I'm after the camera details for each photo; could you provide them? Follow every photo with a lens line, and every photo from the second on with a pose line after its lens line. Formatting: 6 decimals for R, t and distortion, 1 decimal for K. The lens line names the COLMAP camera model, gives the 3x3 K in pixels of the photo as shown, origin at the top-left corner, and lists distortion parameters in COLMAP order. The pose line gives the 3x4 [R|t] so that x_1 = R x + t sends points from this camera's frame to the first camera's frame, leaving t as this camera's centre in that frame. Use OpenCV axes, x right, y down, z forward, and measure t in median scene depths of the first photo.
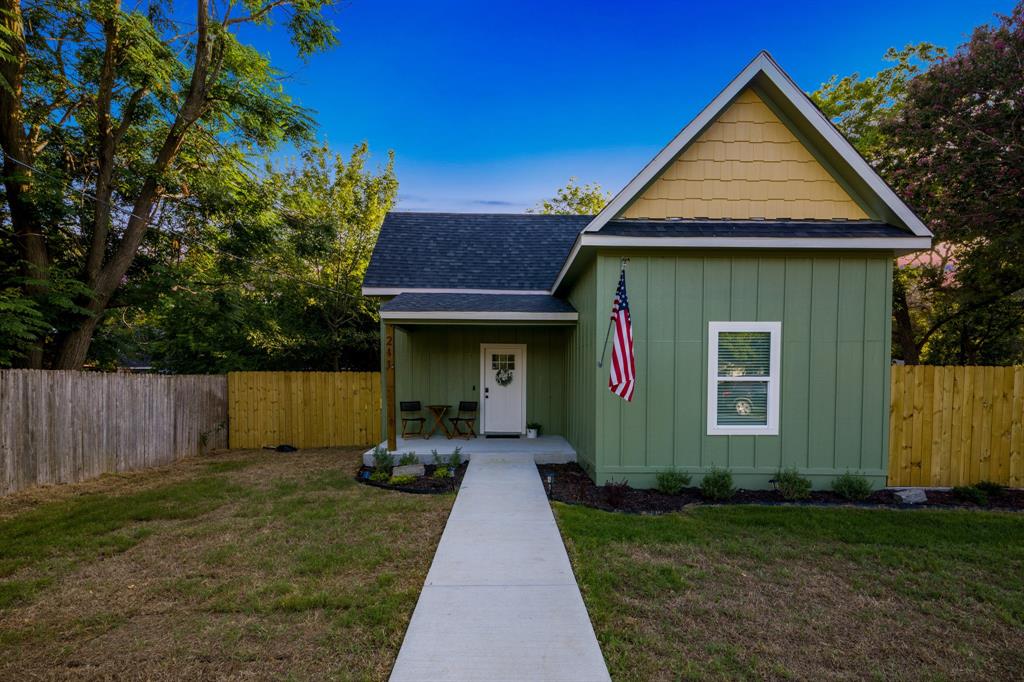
lens RADIAL K [[475.8, 0, 512.0], [0, 475.8, 388.2], [0, 0, 1]] dist [0.000585, 0.001871]
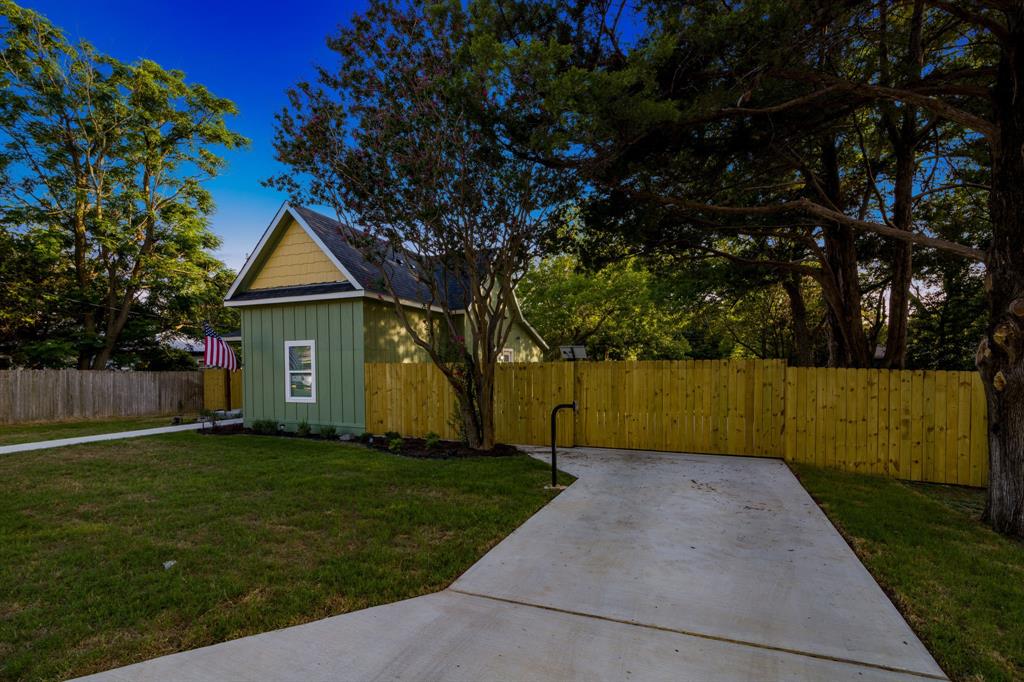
lens RADIAL K [[475.8, 0, 521.0], [0, 475.8, 371.0], [0, 0, 1]] dist [0.000585, 0.001871]
pose [[0.924071, -0.006824, -0.382160, 1.588181], [-0.000915, 0.999798, -0.020065, 0.011149], [0.382220, 0.018891, 0.923878, -0.293514]]
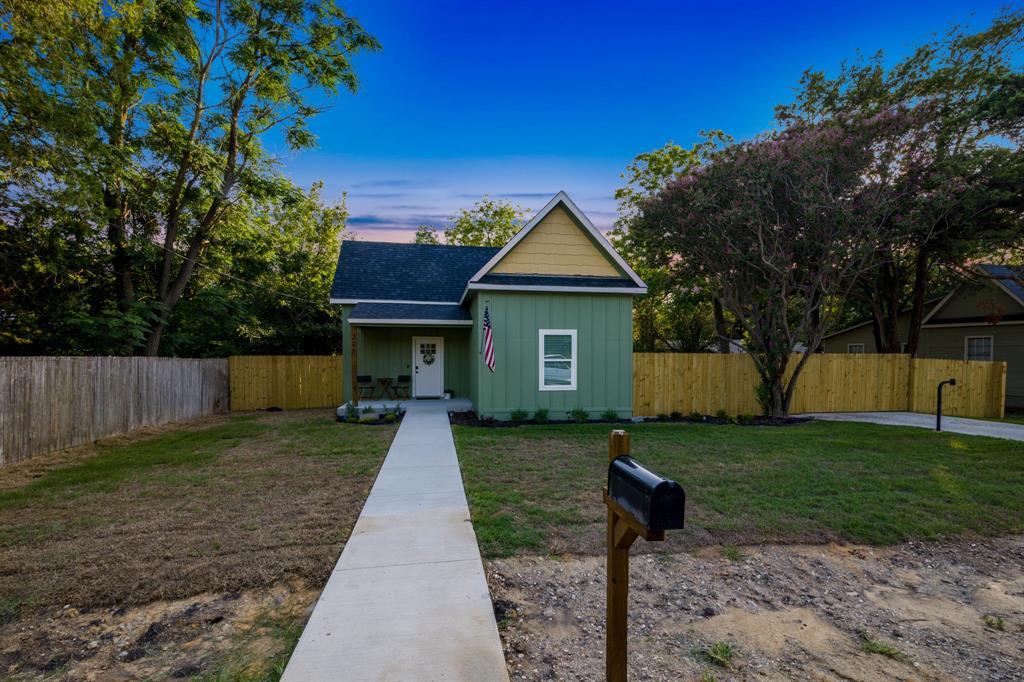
lens RADIAL K [[475.8, 0, 514.8], [0, 475.8, 365.9], [0, 0, 1]] dist [0.000585, 0.001871]
pose [[0.988695, -0.006101, 0.149817, 0.033725], [0.006463, 0.999977, -0.001925, 0.004077], [-0.149802, 0.002871, 0.988712, -0.655287]]
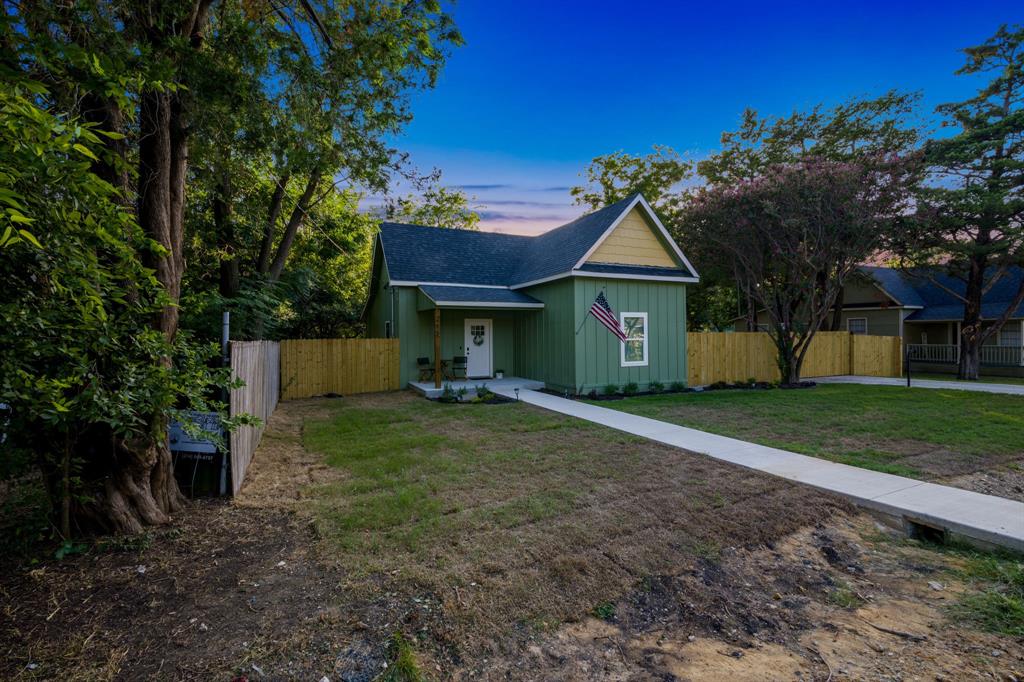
lens RADIAL K [[475.8, 0, 483.8], [0, 475.8, 320.0], [0, 0, 1]] dist [0.000585, 0.001871]
pose [[0.914708, -0.000172, 0.404116, -0.788367], [0.024619, 0.998166, -0.055299, -0.003724], [-0.403365, 0.060531, 0.913035, -0.534036]]
